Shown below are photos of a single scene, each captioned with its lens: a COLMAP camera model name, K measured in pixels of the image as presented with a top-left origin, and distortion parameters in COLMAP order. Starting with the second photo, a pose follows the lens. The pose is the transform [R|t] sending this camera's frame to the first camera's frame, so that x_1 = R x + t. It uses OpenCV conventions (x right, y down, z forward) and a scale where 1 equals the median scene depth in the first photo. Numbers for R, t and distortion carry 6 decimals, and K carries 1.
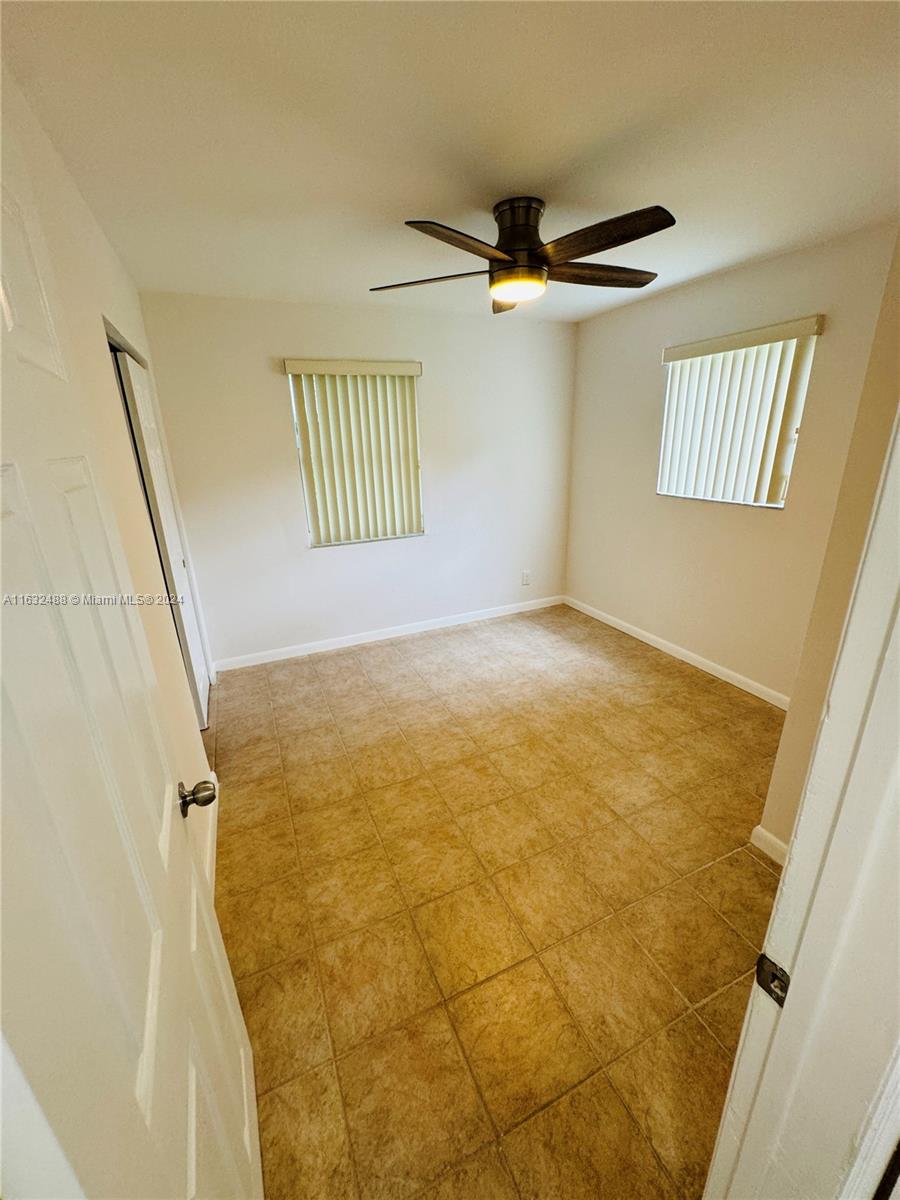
lens RADIAL K [[483.2, 0, 449.7], [0, 483.2, 601.5], [0, 0, 1]] dist [0.000302, 0.000148]
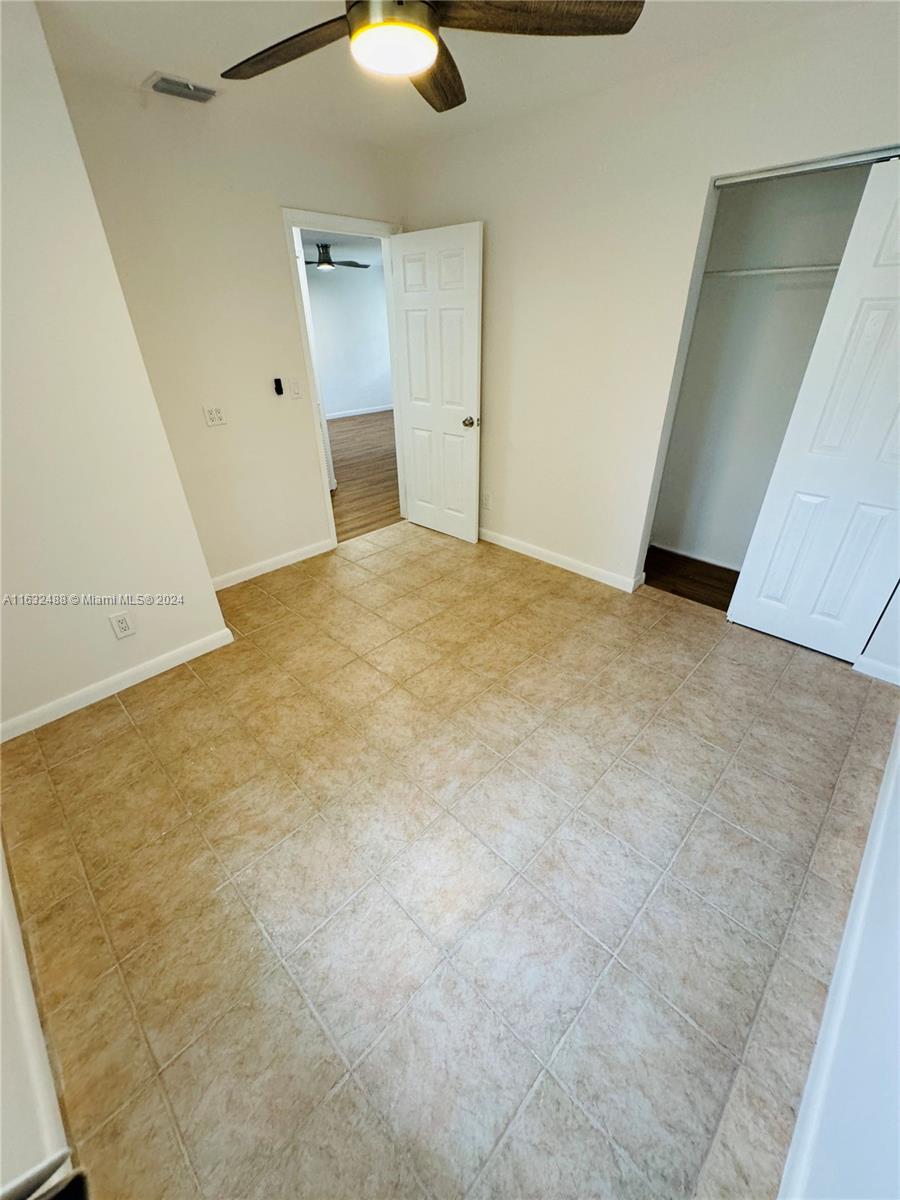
lens RADIAL K [[483.2, 0, 449.6], [0, 483.2, 598.9], [0, 0, 1]] dist [0.000302, 0.000148]
pose [[-0.929300, 0.222813, -0.294543, 0.322664], [-0.079259, 0.658617, 0.748293, -0.489258], [0.360720, 0.718734, -0.594392, 1.459933]]
